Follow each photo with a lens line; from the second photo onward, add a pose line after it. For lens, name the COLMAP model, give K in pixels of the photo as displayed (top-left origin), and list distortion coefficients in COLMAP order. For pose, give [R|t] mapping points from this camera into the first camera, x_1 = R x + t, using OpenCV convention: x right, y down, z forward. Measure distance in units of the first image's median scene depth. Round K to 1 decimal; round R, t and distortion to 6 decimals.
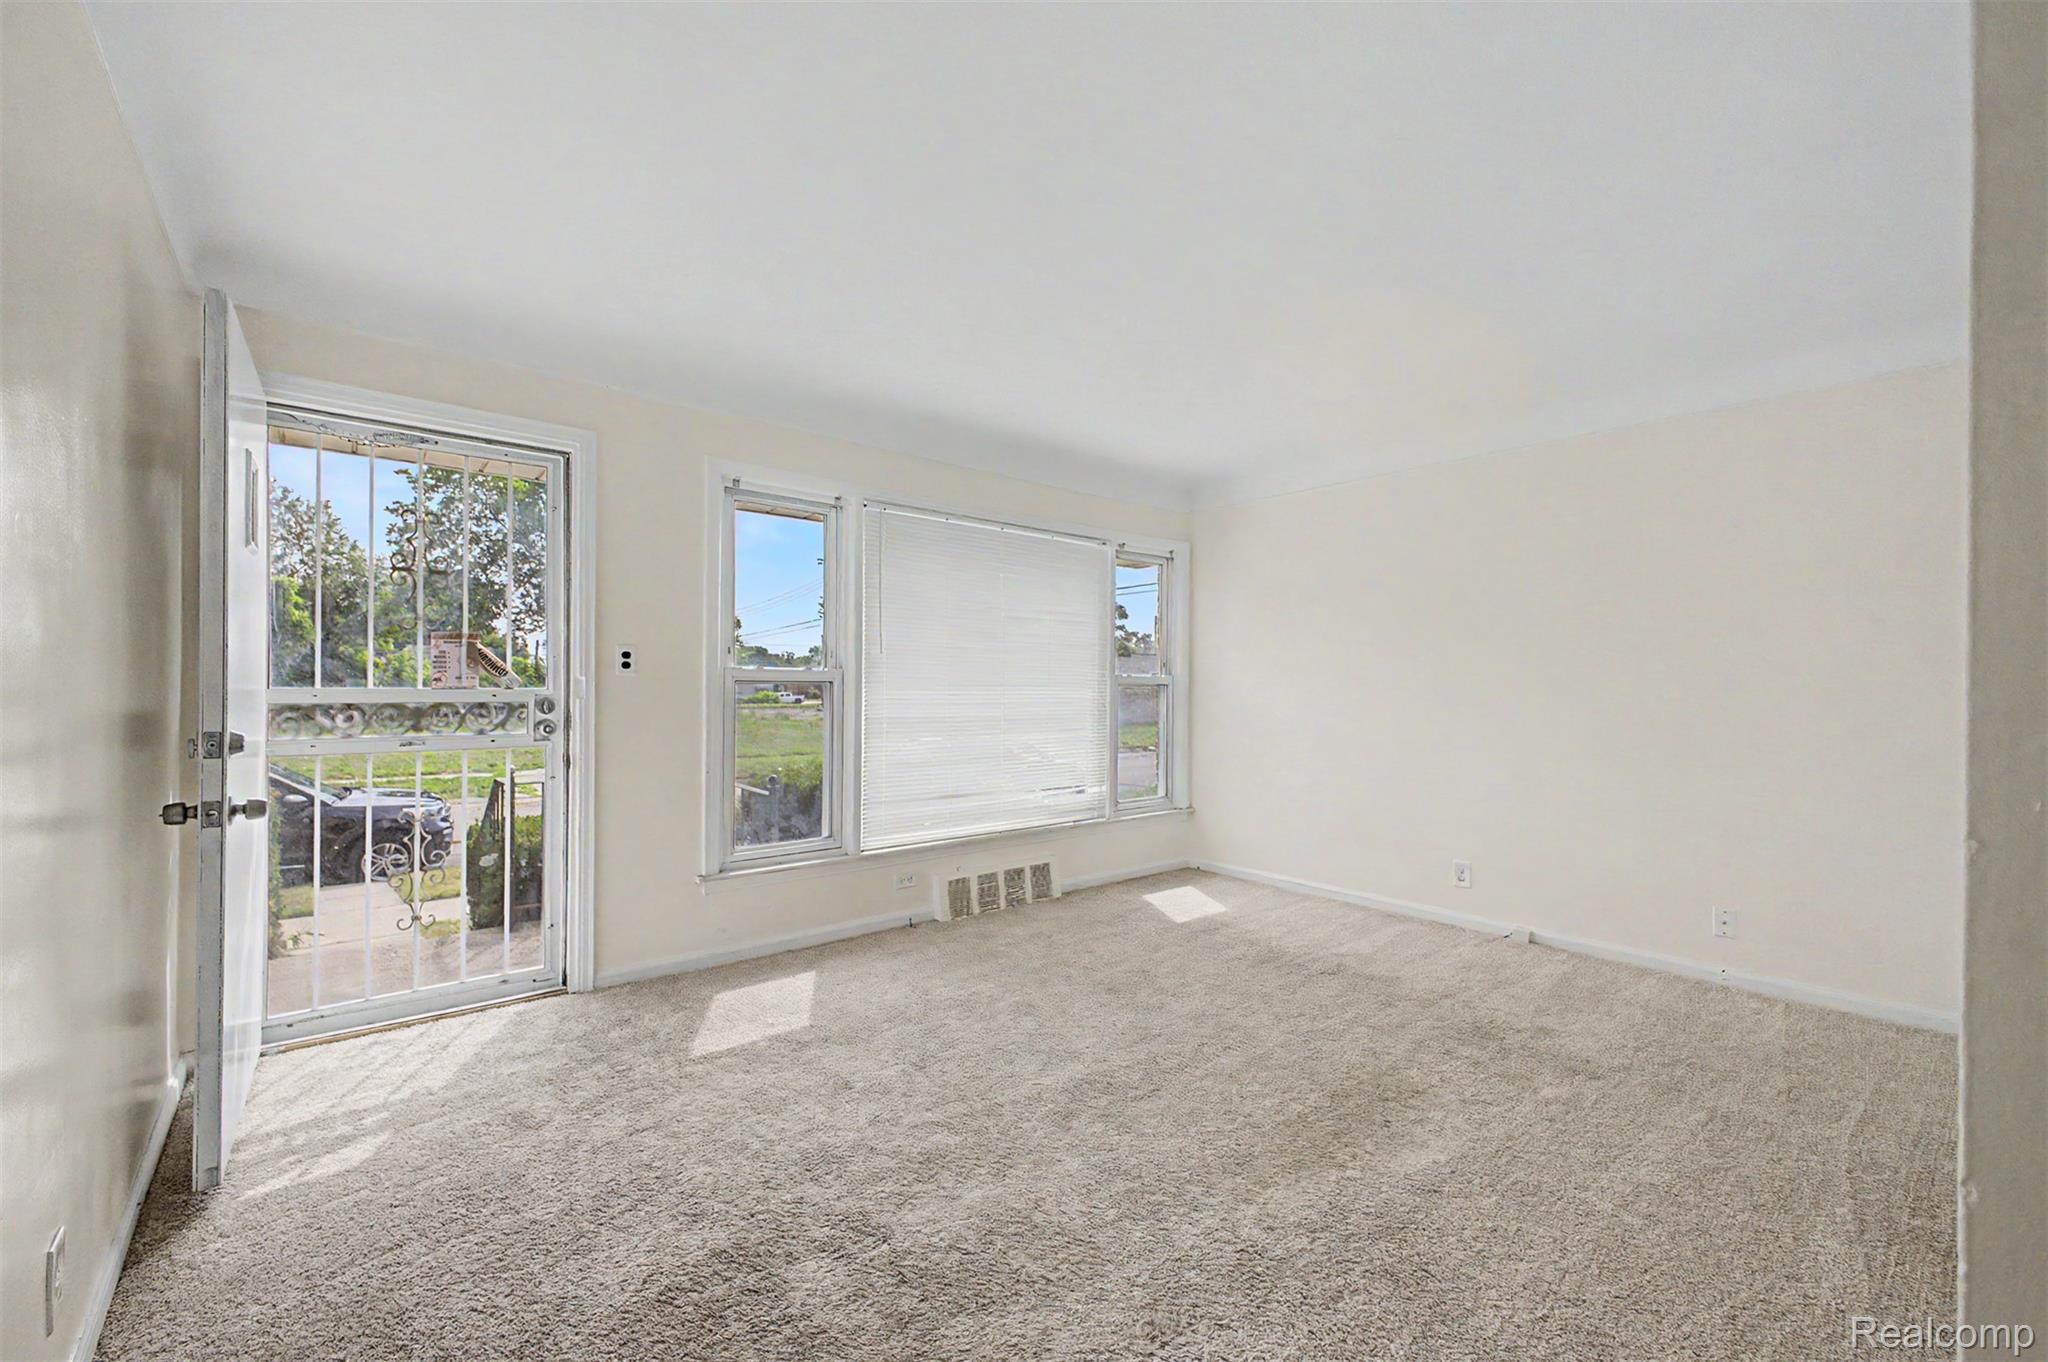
lens RADIAL K [[822.4, 0, 1030.6], [0, 822.4, 685.6], [0, 0, 1]] dist [0.029438, -0.008567]
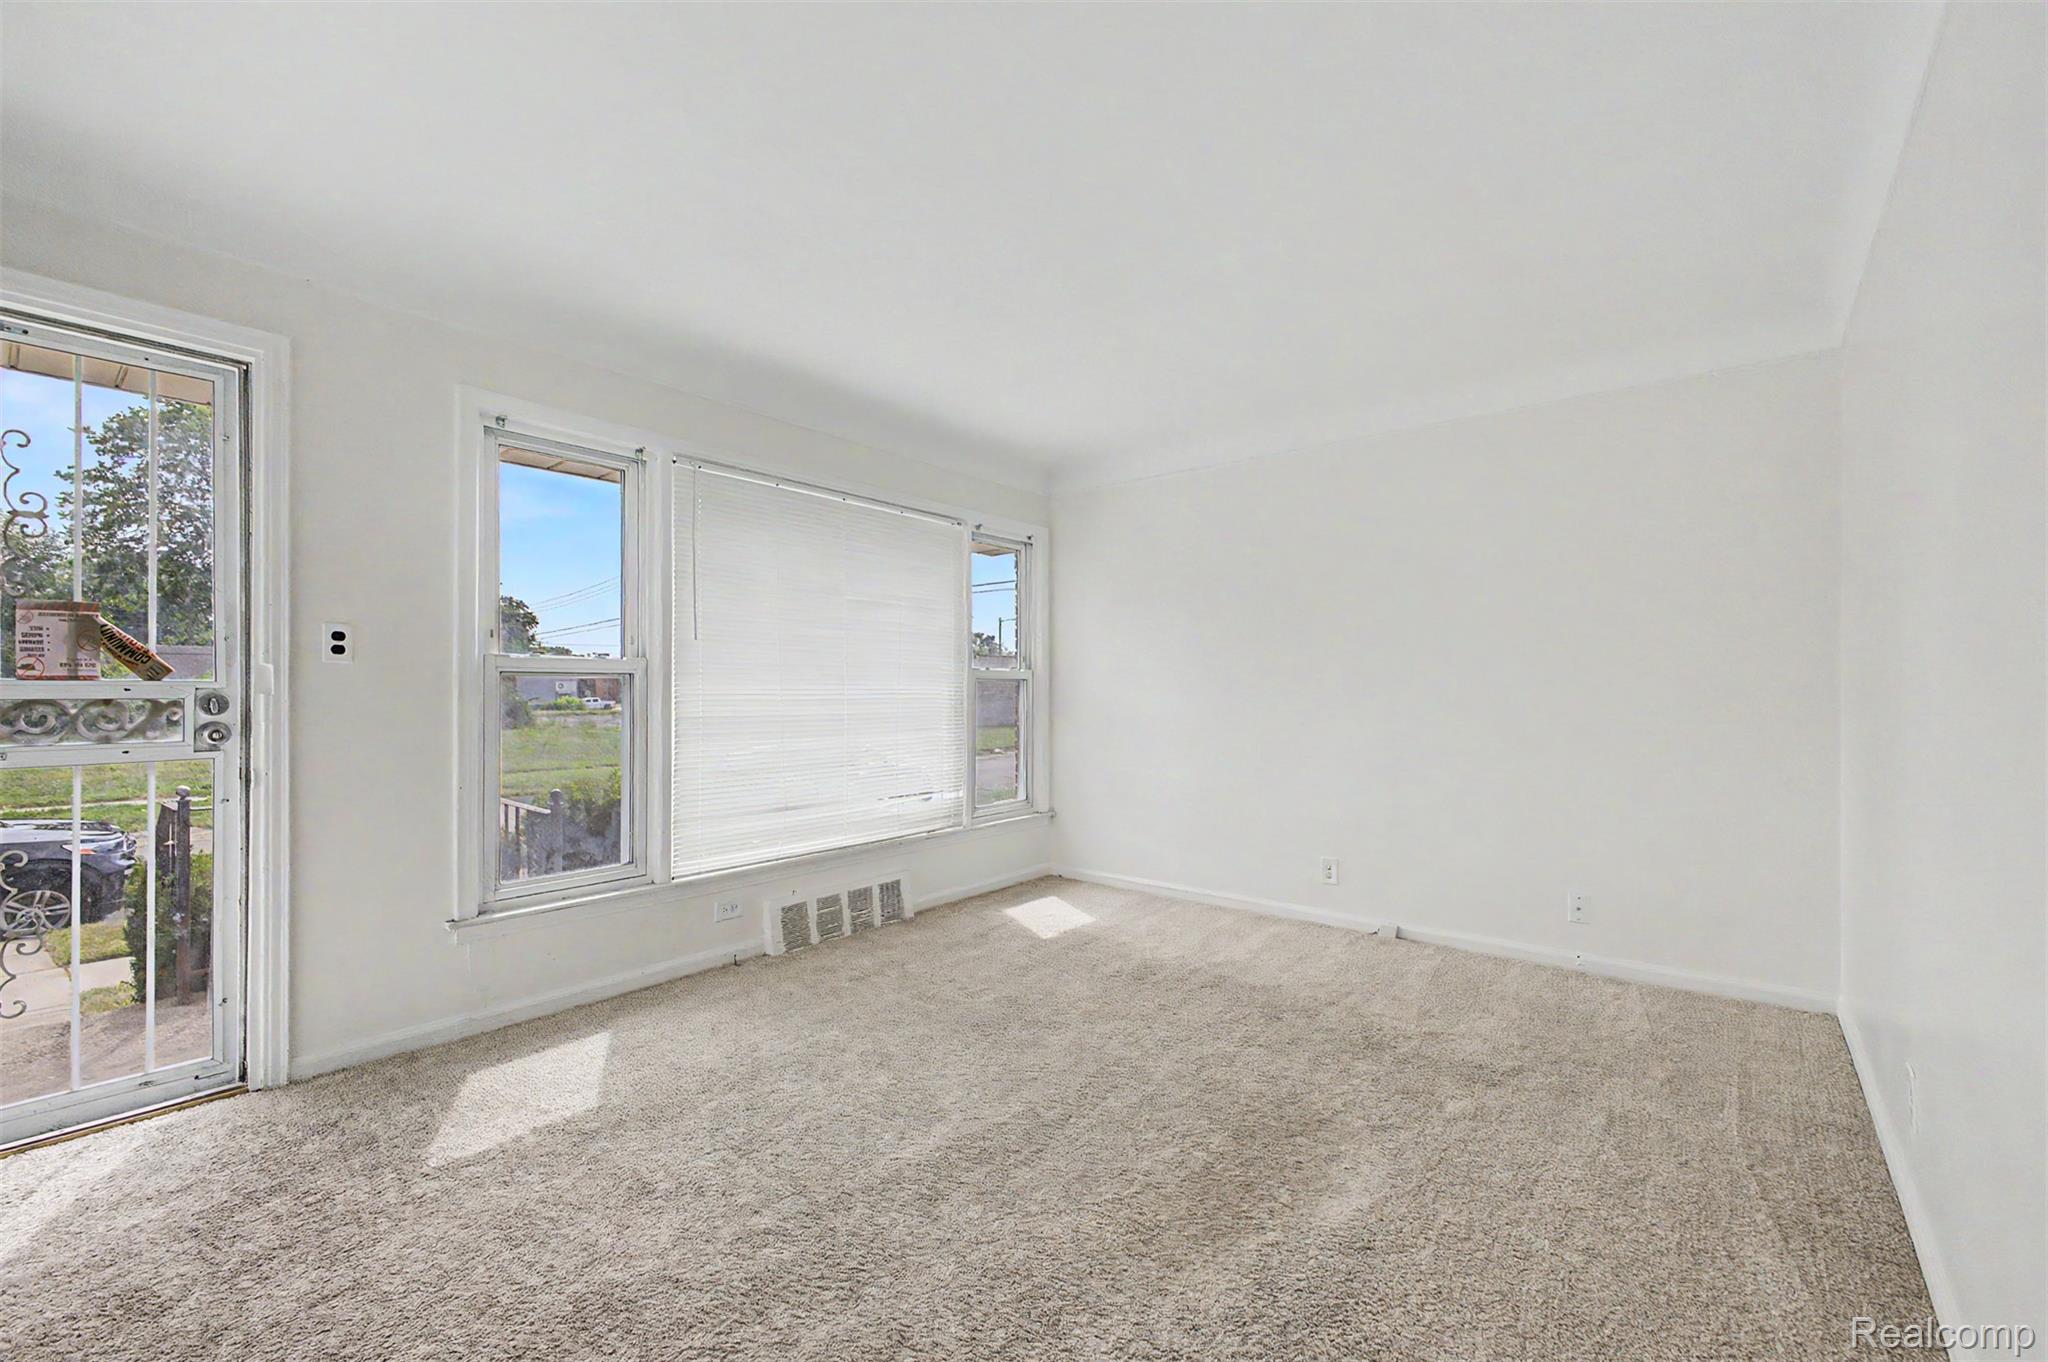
lens RADIAL K [[837.5, 0, 1027.7], [0, 837.5, 686.2], [0, 0, 1]] dist [0.024025, -0.008680]
pose [[0.982625, -0.004753, 0.185539, -0.012164], [0.005420, 0.999981, -0.003086, 0.014460], [-0.185521, 0.004038, 0.982632, 0.120084]]
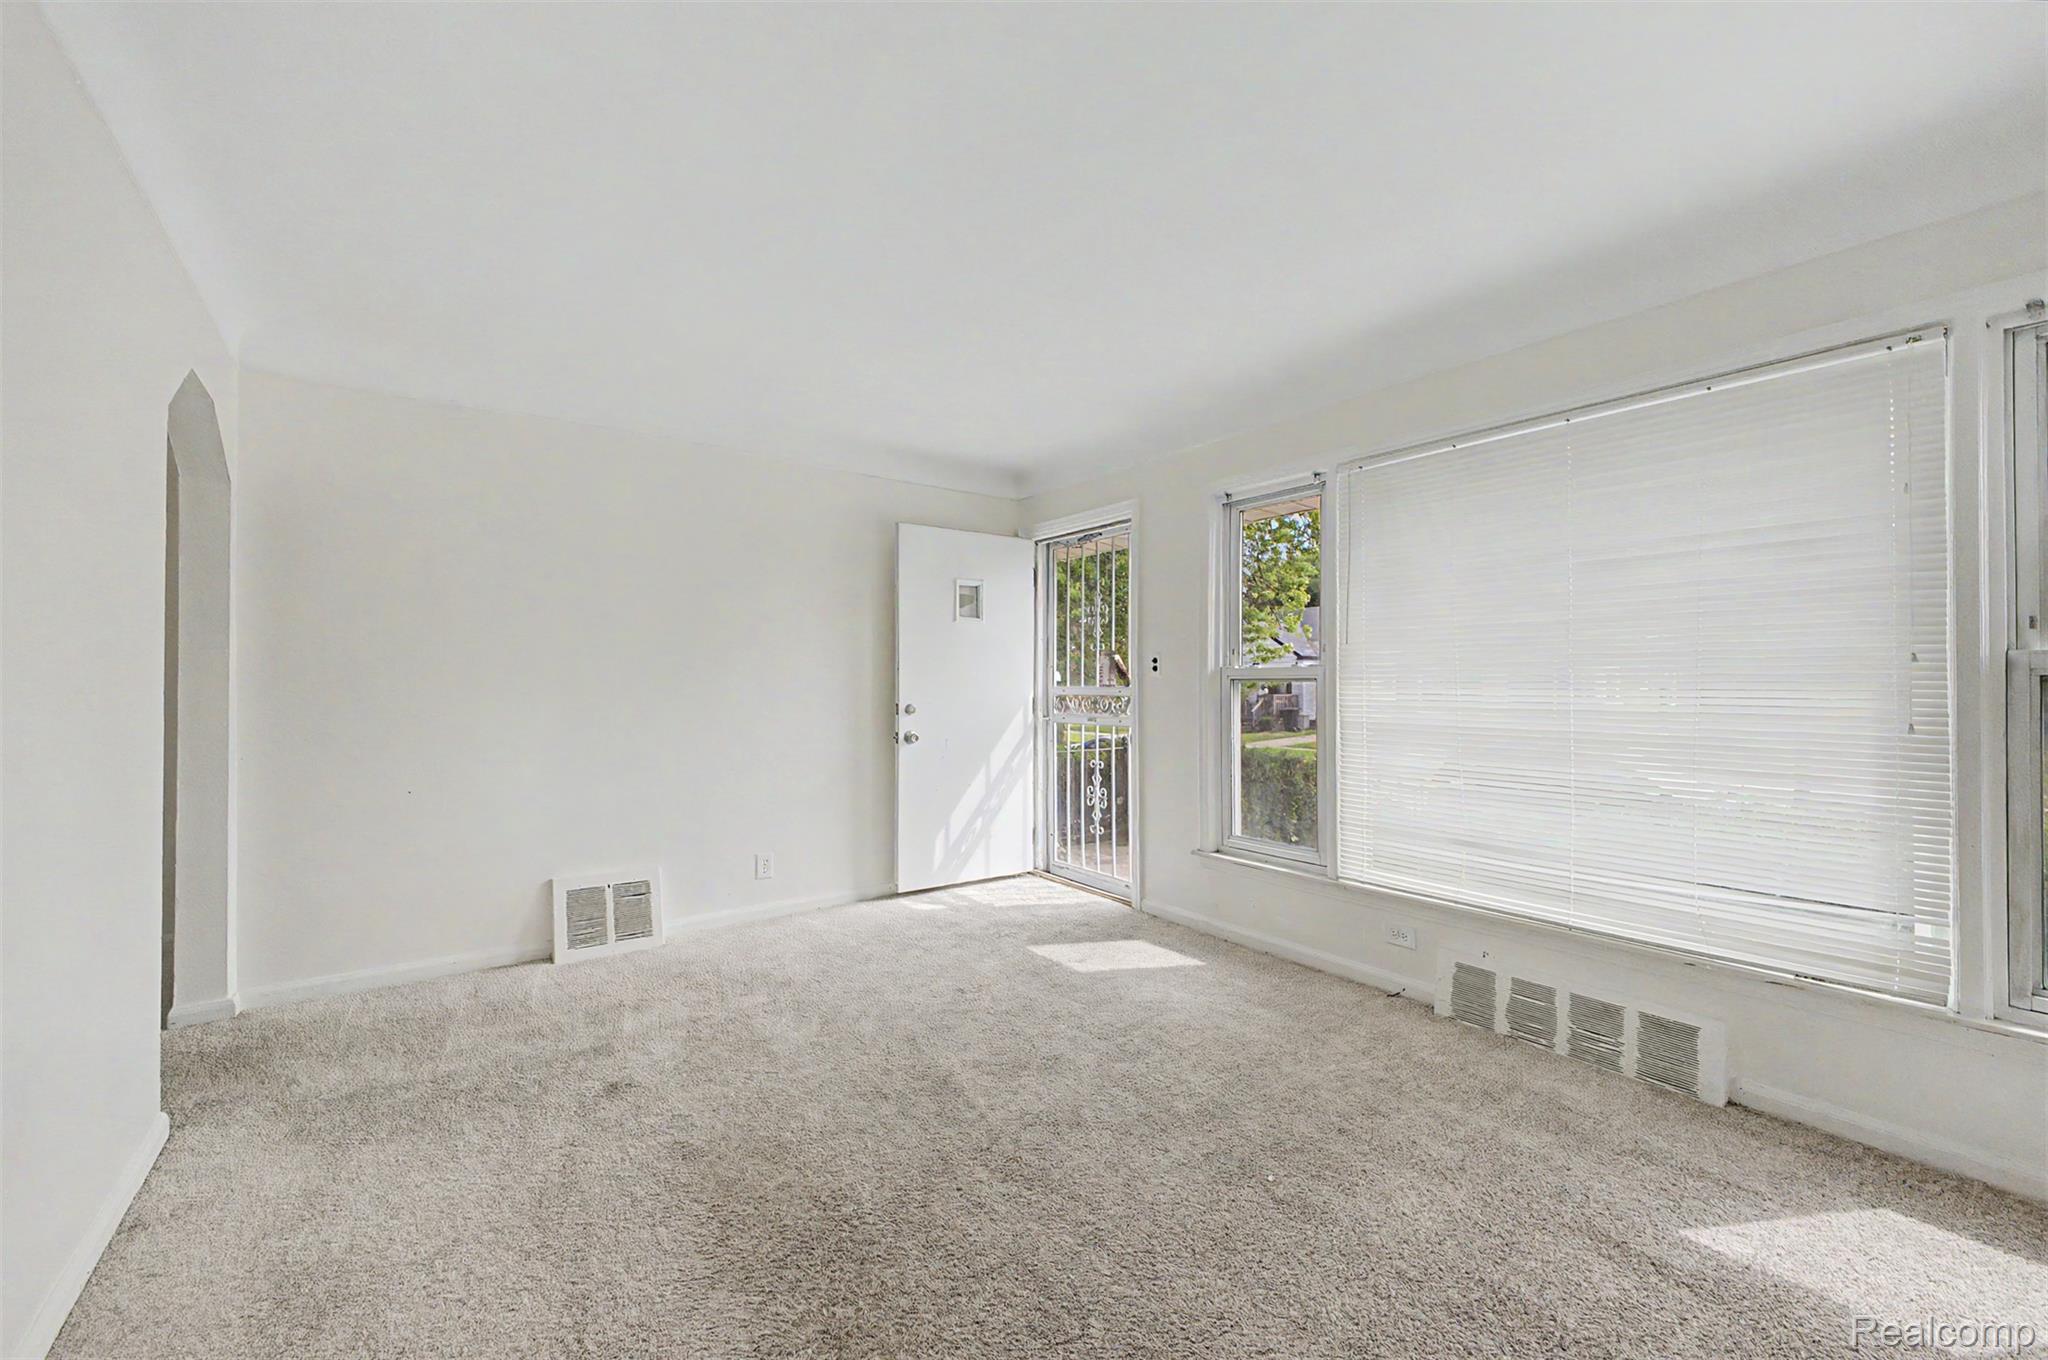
lens RADIAL K [[822.4, 0, 1030.6], [0, 822.4, 684.6], [0, 0, 1]] dist [0.029438, -0.008567]
pose [[-0.043237, -0.002997, -0.999060, 0.798817], [0.000351, 0.999995, -0.003015, 0.004019], [0.999065, -0.000481, -0.043236, 0.861469]]
